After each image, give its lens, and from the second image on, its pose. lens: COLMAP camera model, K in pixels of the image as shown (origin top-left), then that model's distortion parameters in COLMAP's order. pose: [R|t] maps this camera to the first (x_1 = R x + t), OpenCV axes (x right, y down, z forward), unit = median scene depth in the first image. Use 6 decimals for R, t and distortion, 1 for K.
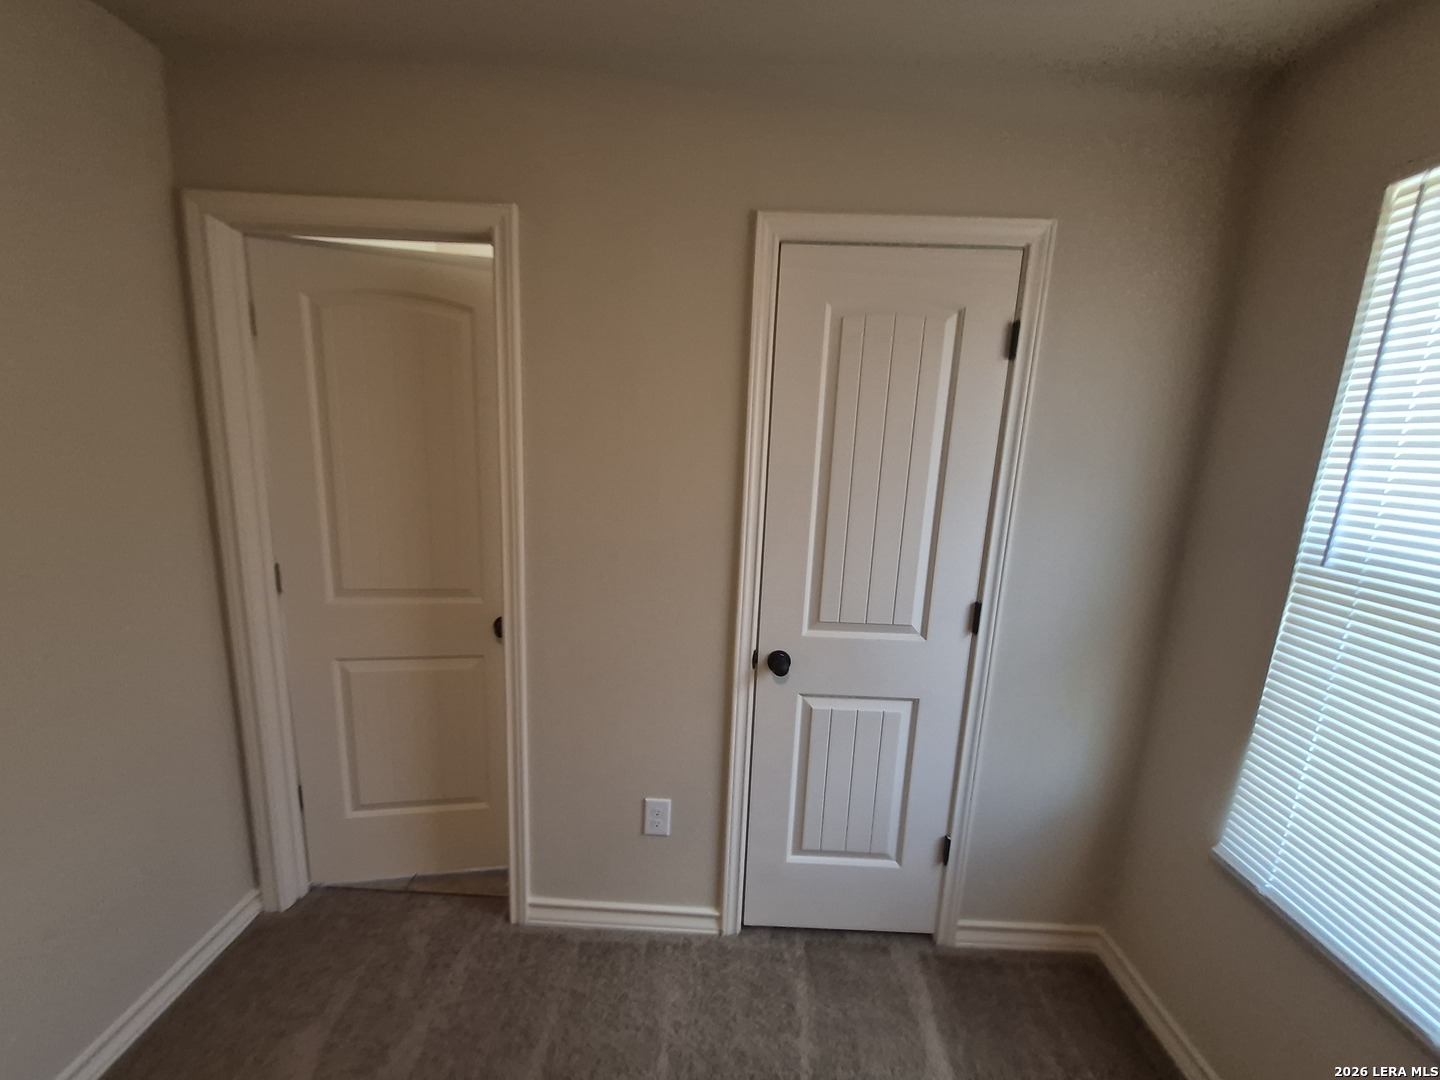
lens RADIAL K [[565.3, 0, 703.8], [0, 565.3, 540.5], [0, 0, 1]] dist [0.007036, -0.001057]
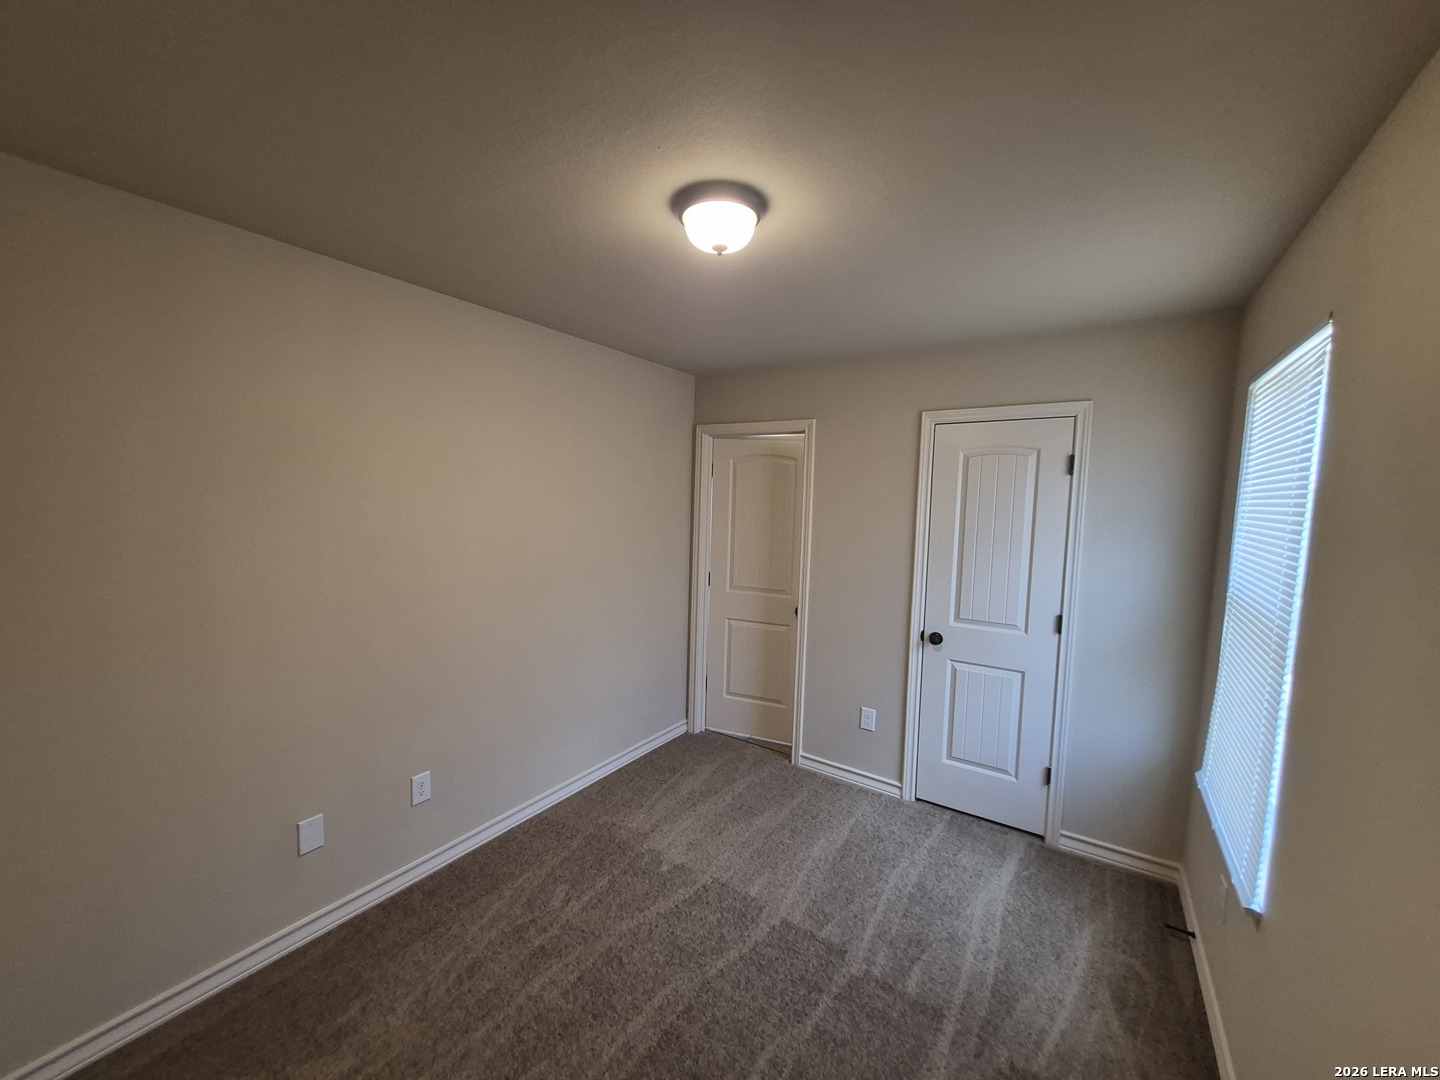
lens RADIAL K [[565.3, 0, 712.6], [0, 565.3, 537.0], [0, 0, 1]] dist [0.007036, -0.001057]
pose [[0.843780, 0.020723, -0.536289, 0.477184], [-0.092202, 0.989995, -0.106812, 0.144920], [0.528710, 0.139573, 0.837248, -0.917189]]
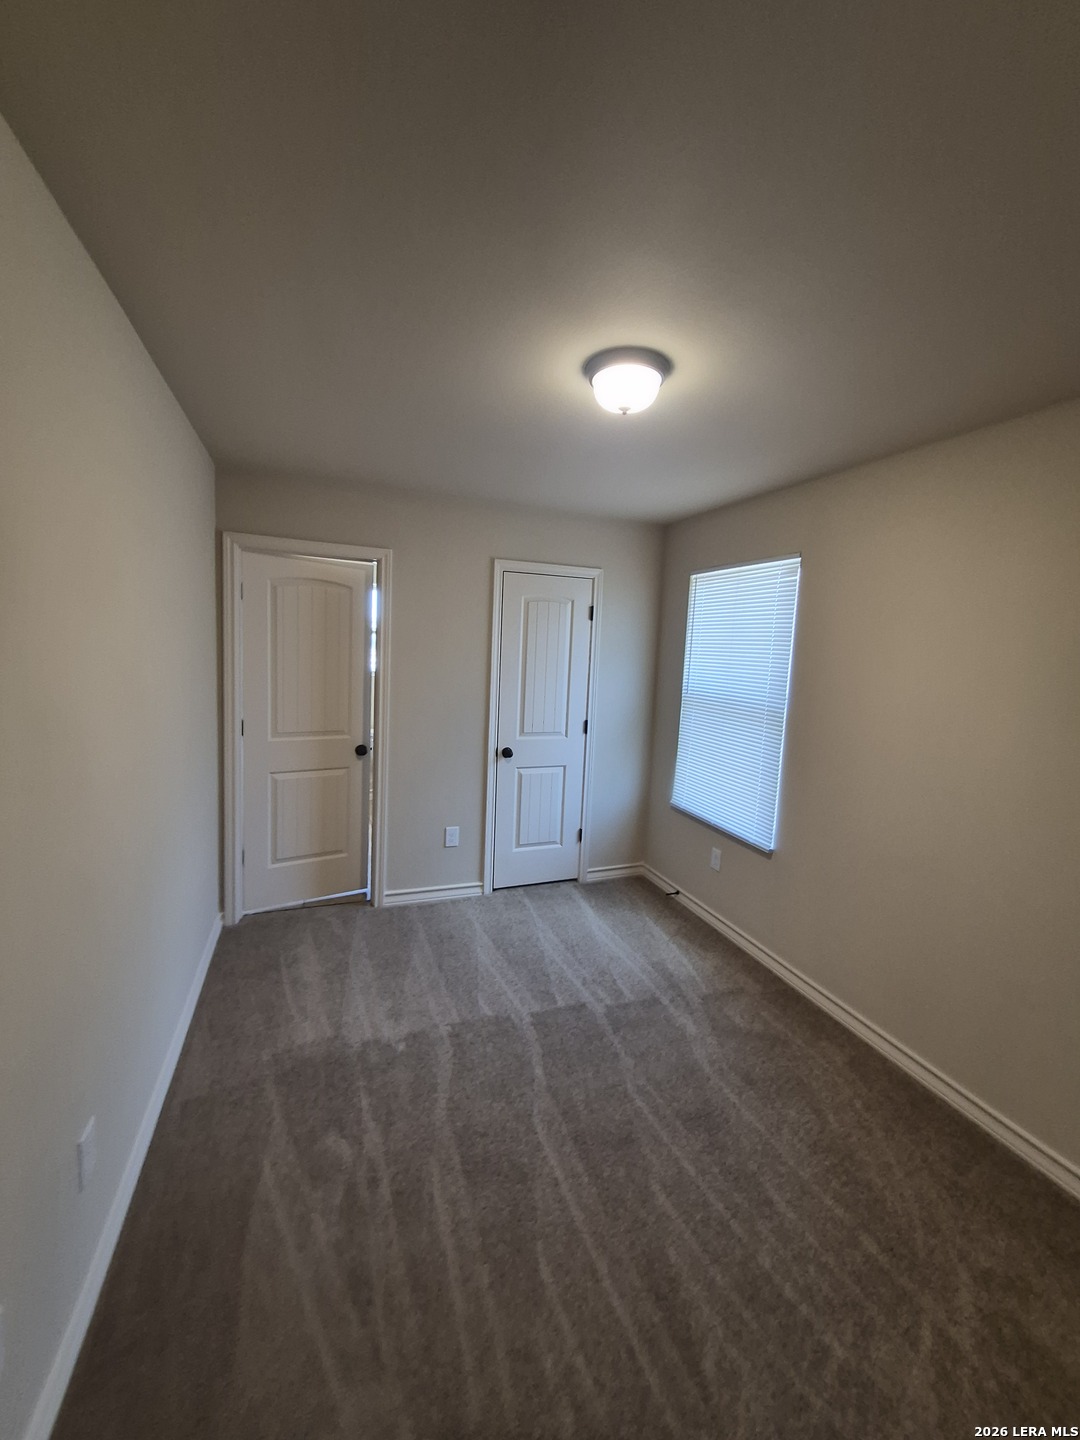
lens RADIAL K [[565.3, 0, 532.8], [0, 565.3, 697.2], [0, 0, 1]] dist [0.007036, -0.001057]
pose [[0.924935, -0.032390, 0.378743, -0.572244], [0.063105, 0.995621, -0.068962, 0.153082], [-0.374851, 0.087686, 0.922929, -1.029294]]
